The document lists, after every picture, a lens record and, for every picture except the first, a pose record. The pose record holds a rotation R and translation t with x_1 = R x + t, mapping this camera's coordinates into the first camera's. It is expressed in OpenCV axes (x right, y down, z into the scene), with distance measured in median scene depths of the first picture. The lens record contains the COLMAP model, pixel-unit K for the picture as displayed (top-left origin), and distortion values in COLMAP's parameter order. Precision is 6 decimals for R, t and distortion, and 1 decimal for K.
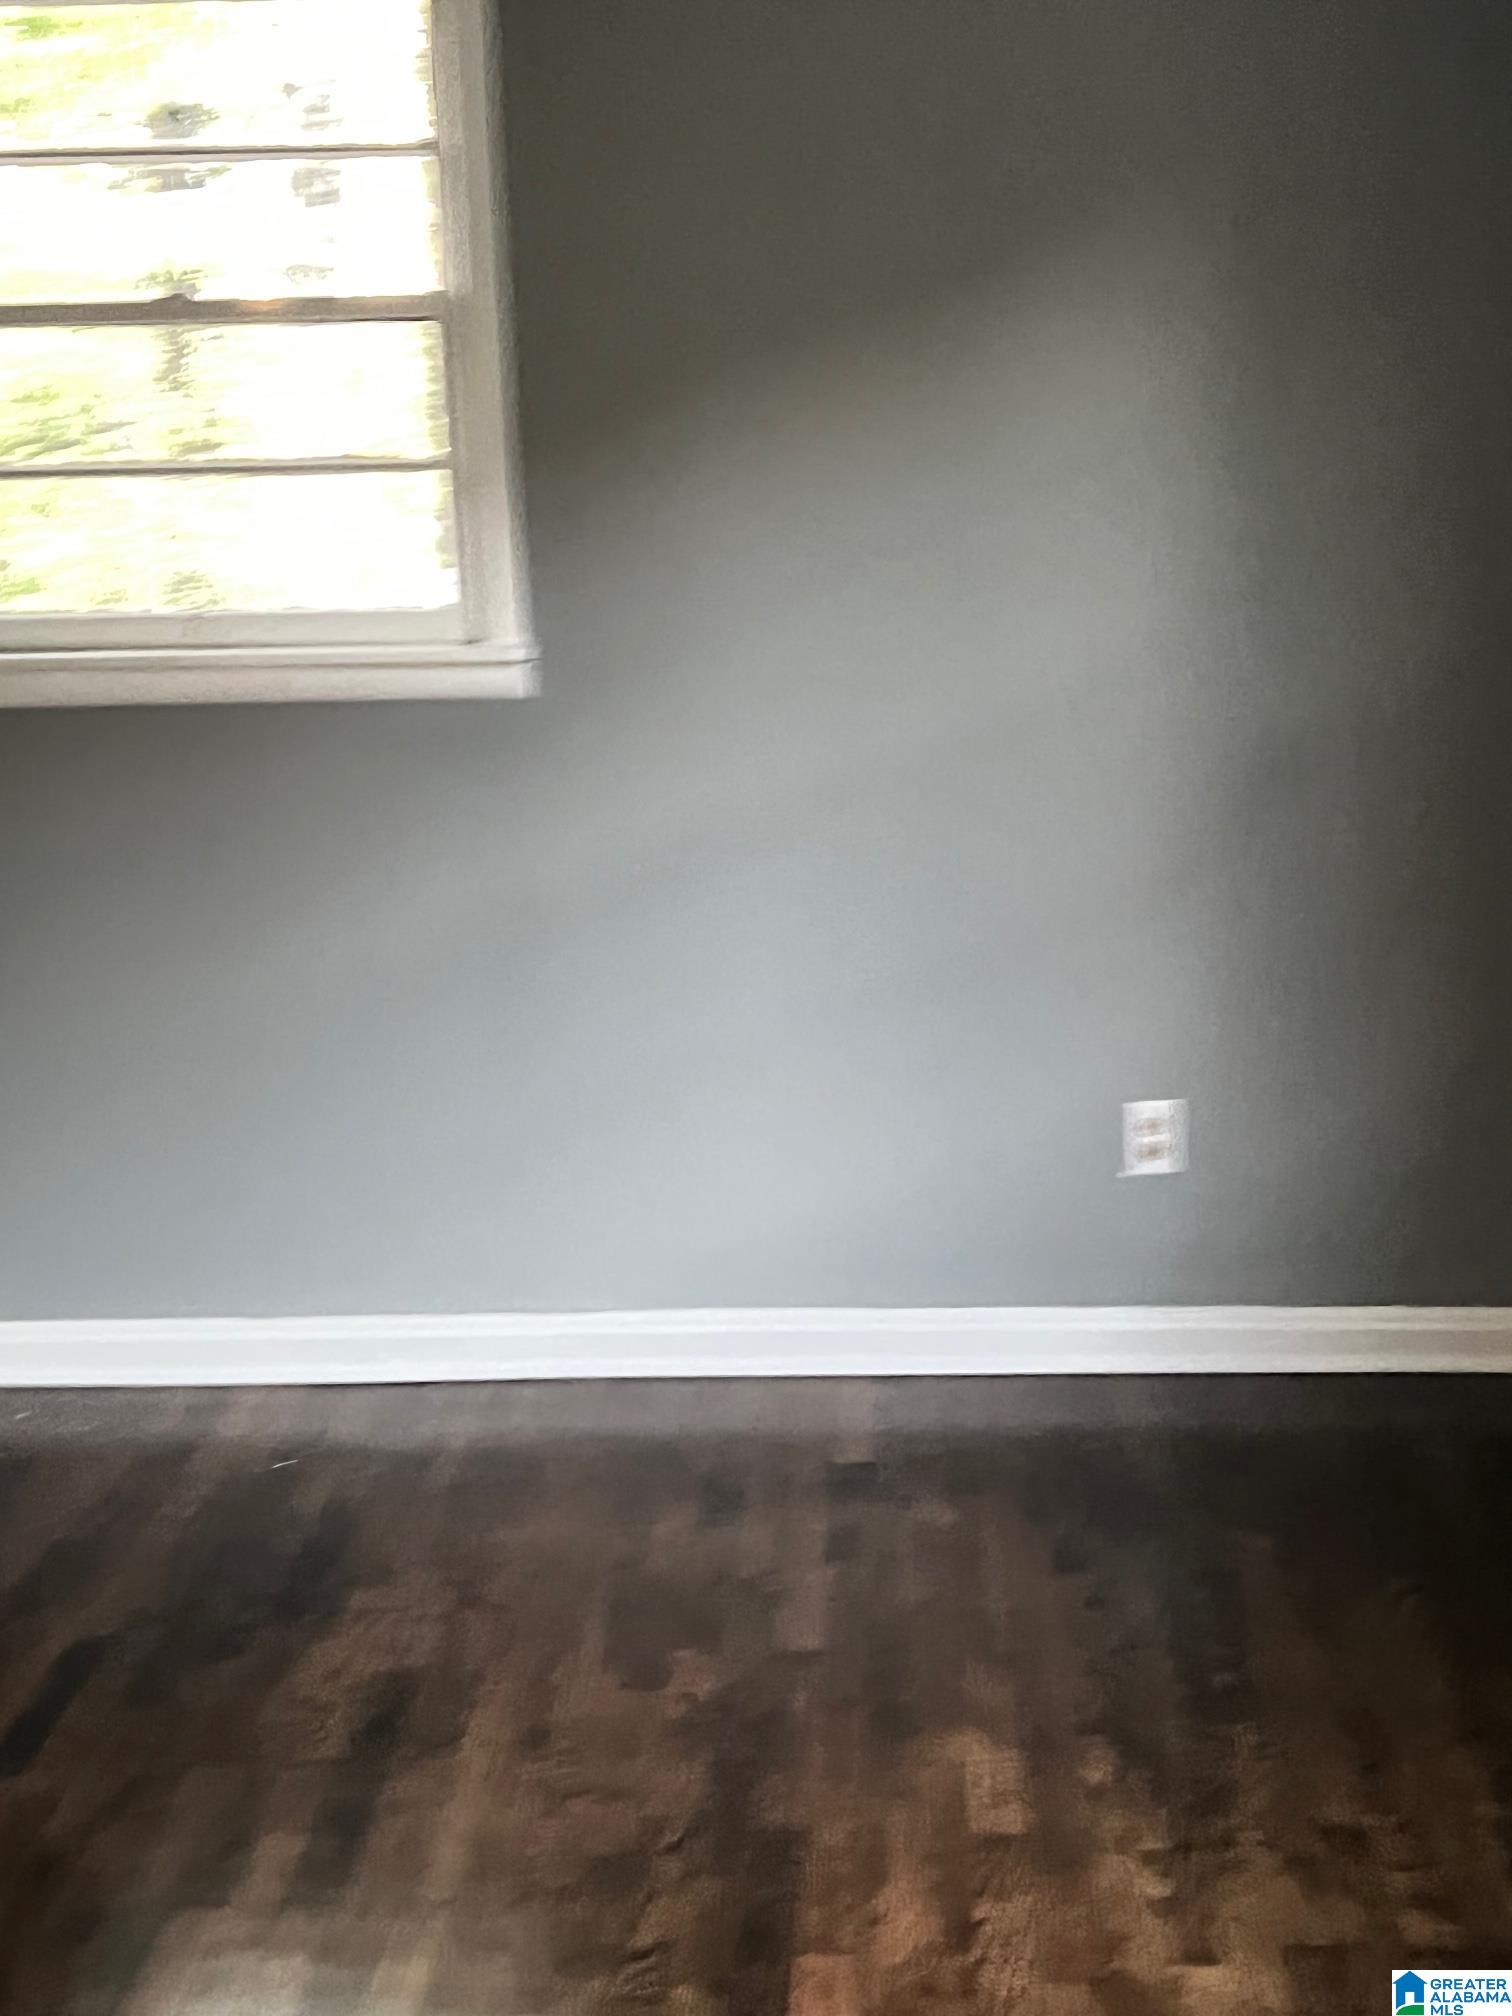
lens RADIAL K [[2535.5, 0, 756.0], [0, 2535.5, 1008.0], [0, 0, 1]] dist [0.067611, -0.214598]
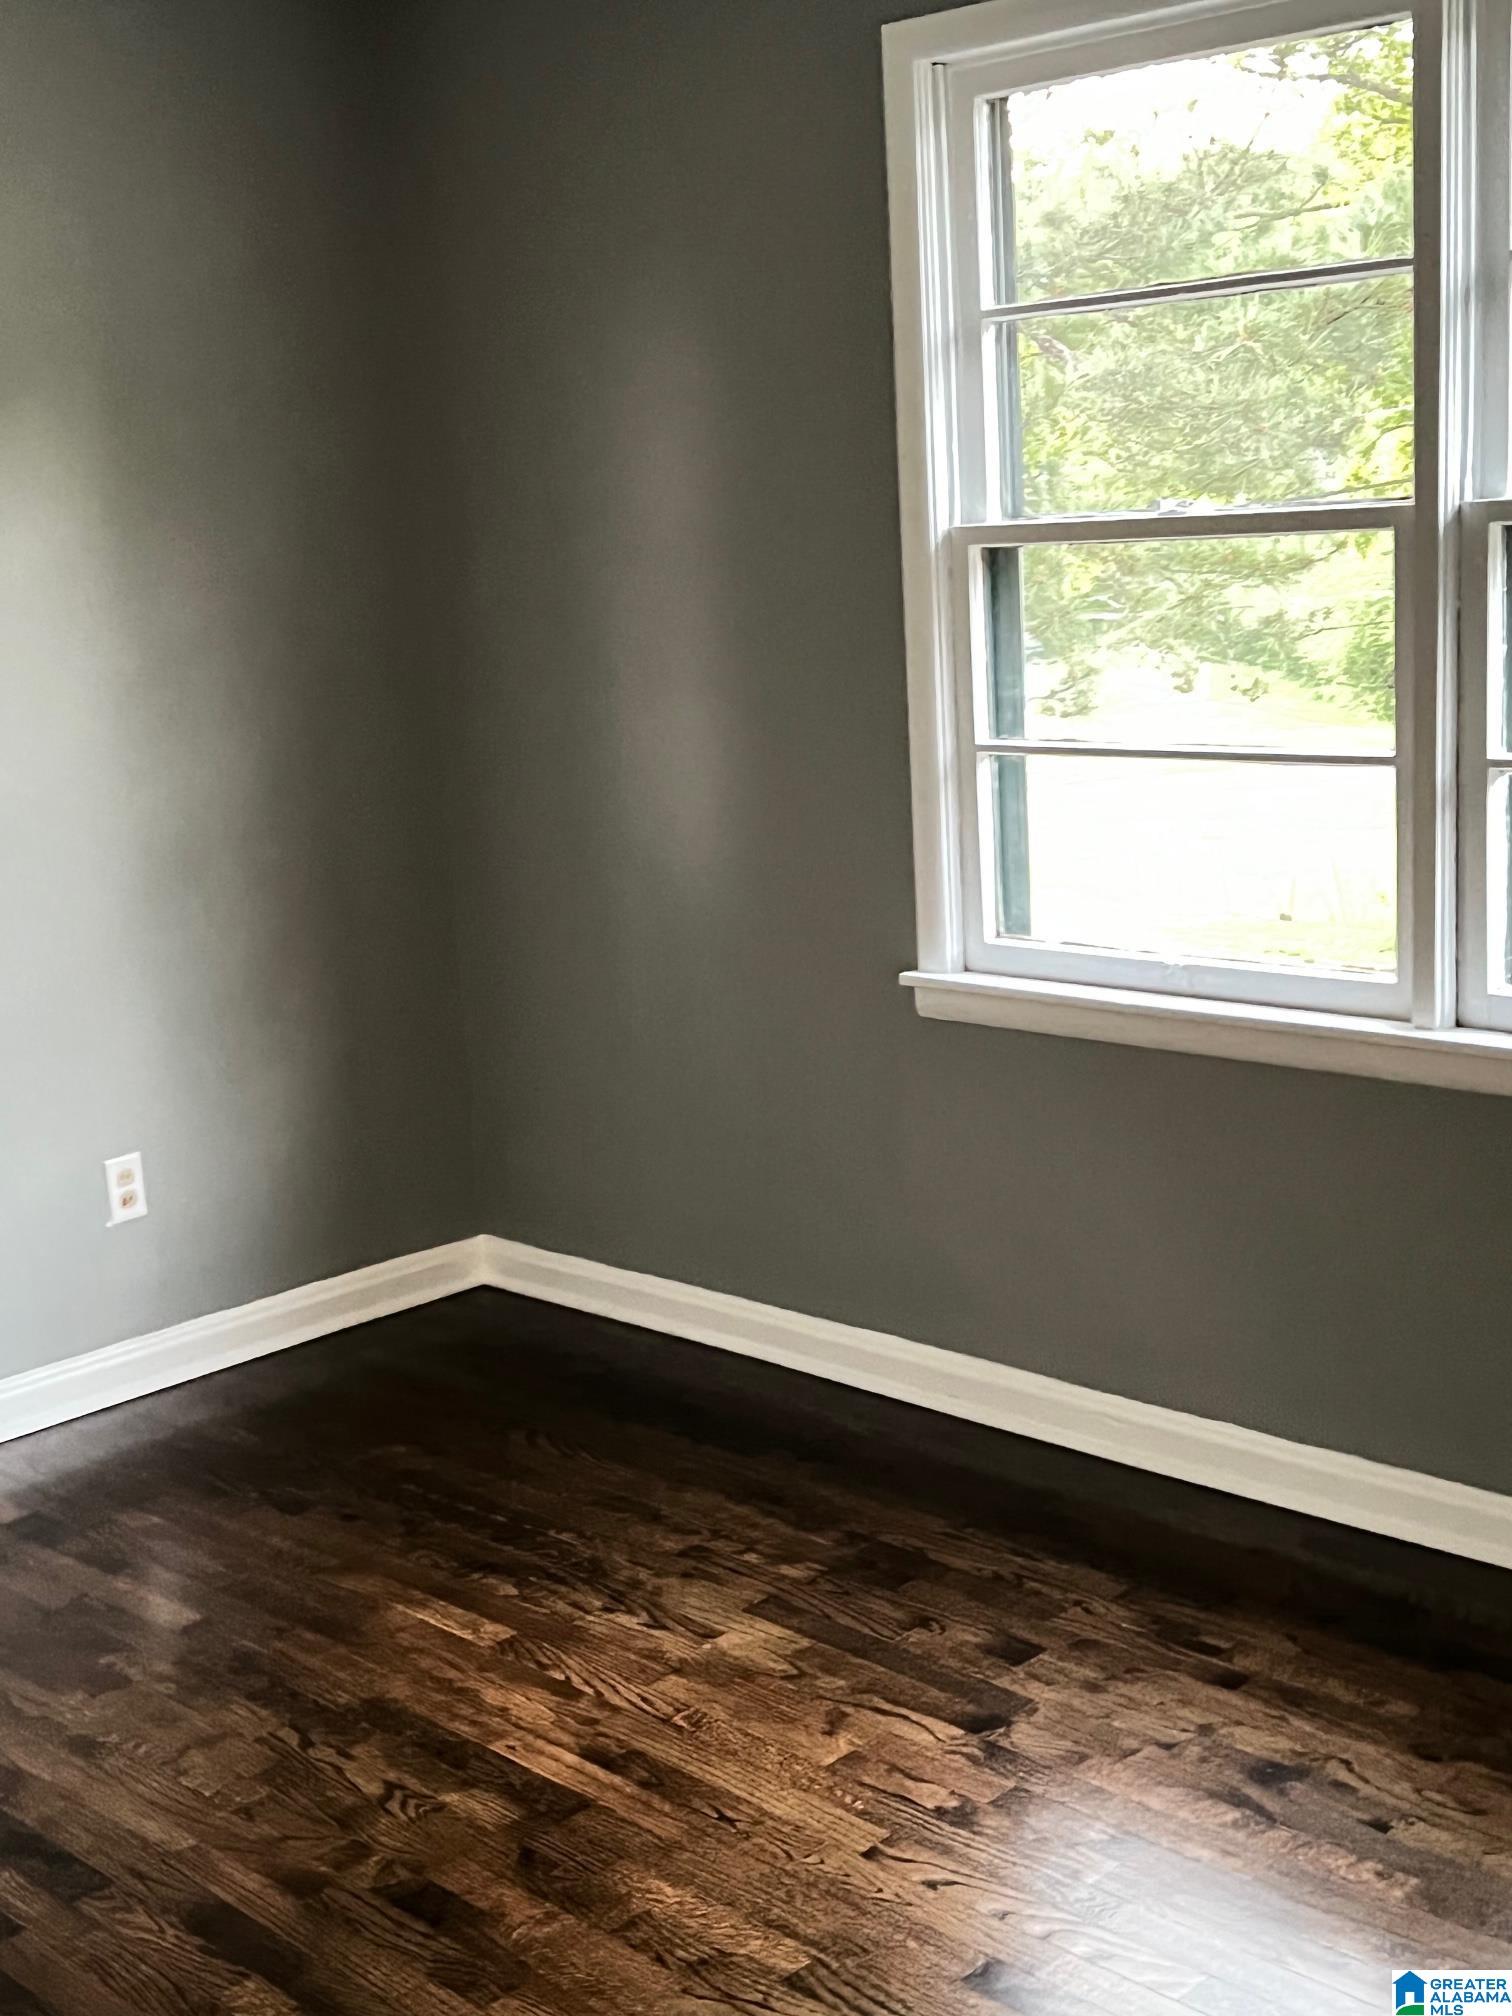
lens RADIAL K [[2535.5, 0, 756.0], [0, 2535.5, 1008.0], [0, 0, 1]] dist [0.067611, -0.214598]
pose [[0.665079, -0.160087, 0.729412, -0.658188], [0.216592, 0.976119, 0.016743, 0.019135], [-0.714673, 0.146850, 0.683870, -0.011330]]
